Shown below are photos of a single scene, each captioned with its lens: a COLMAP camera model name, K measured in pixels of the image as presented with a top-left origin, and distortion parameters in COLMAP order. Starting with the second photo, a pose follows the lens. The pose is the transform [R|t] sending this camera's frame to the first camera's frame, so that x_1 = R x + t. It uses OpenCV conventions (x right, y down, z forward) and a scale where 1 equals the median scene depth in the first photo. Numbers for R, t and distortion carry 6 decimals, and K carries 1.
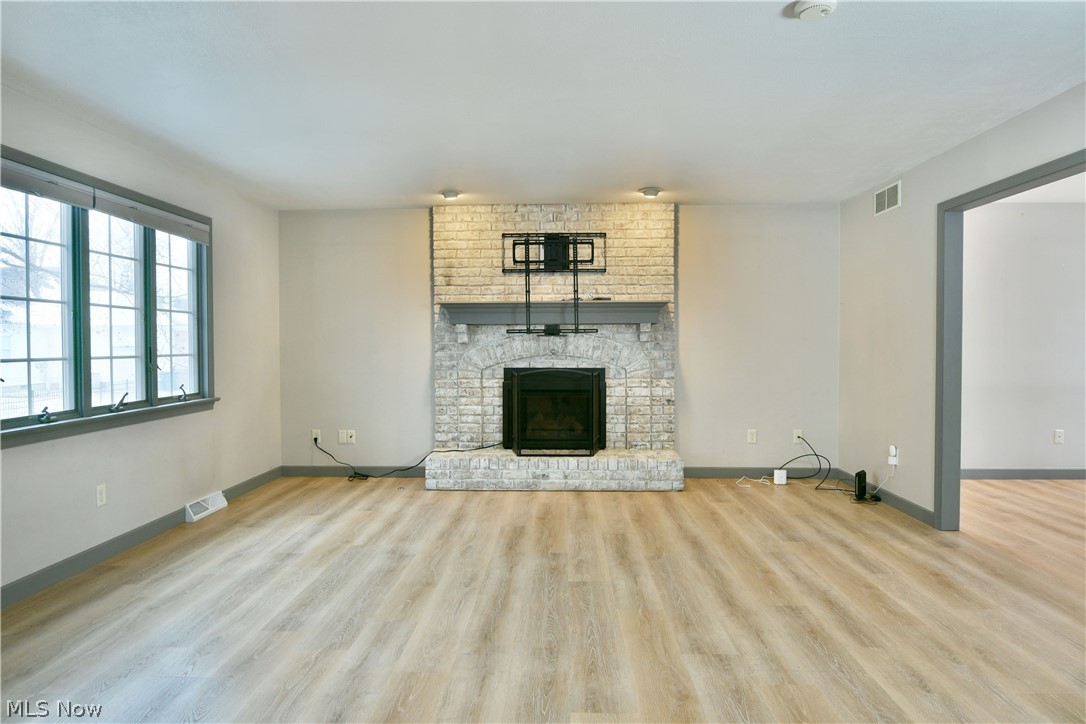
lens RADIAL K [[657.5, 0, 539.9], [0, 657.5, 360.0], [0, 0, 1]] dist [-0.006955, -0.012087]
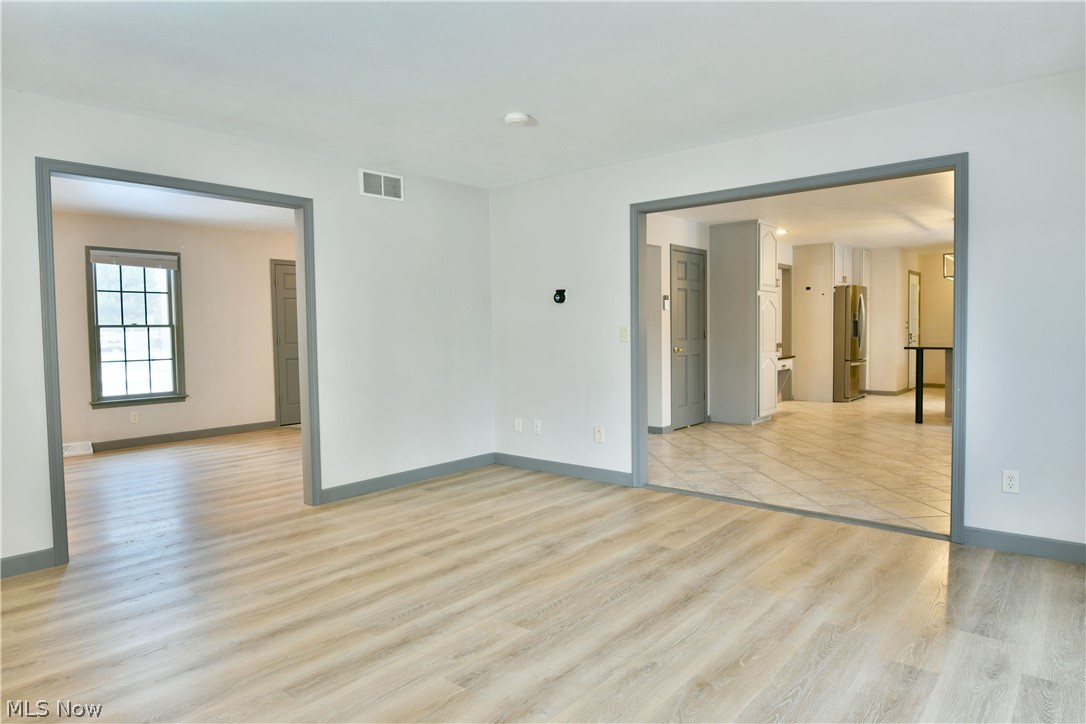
lens RADIAL K [[657.5, 0, 536.6], [0, 657.5, 362.2], [0, 0, 1]] dist [-0.006955, -0.012087]
pose [[-0.783091, -0.016541, 0.621687, -0.383027], [0.031574, 0.997300, 0.066306, -0.027575], [-0.621105, 0.071553, -0.780454, 1.374319]]
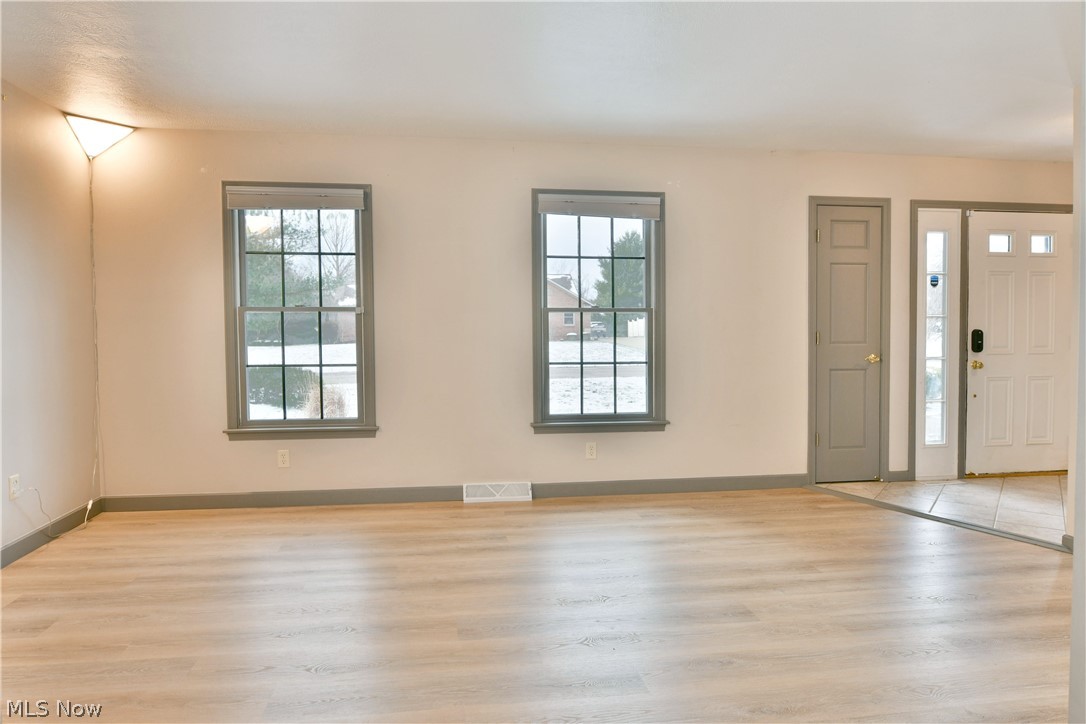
lens RADIAL K [[657.5, 0, 528.6], [0, 657.5, 337.4], [0, 0, 1]] dist [-0.006955, -0.012087]
pose [[-0.165505, -0.016361, 0.986073, 0.471530], [0.026059, 0.999441, 0.020956, -0.020922], [-0.985865, 0.029164, -0.164986, 0.960089]]
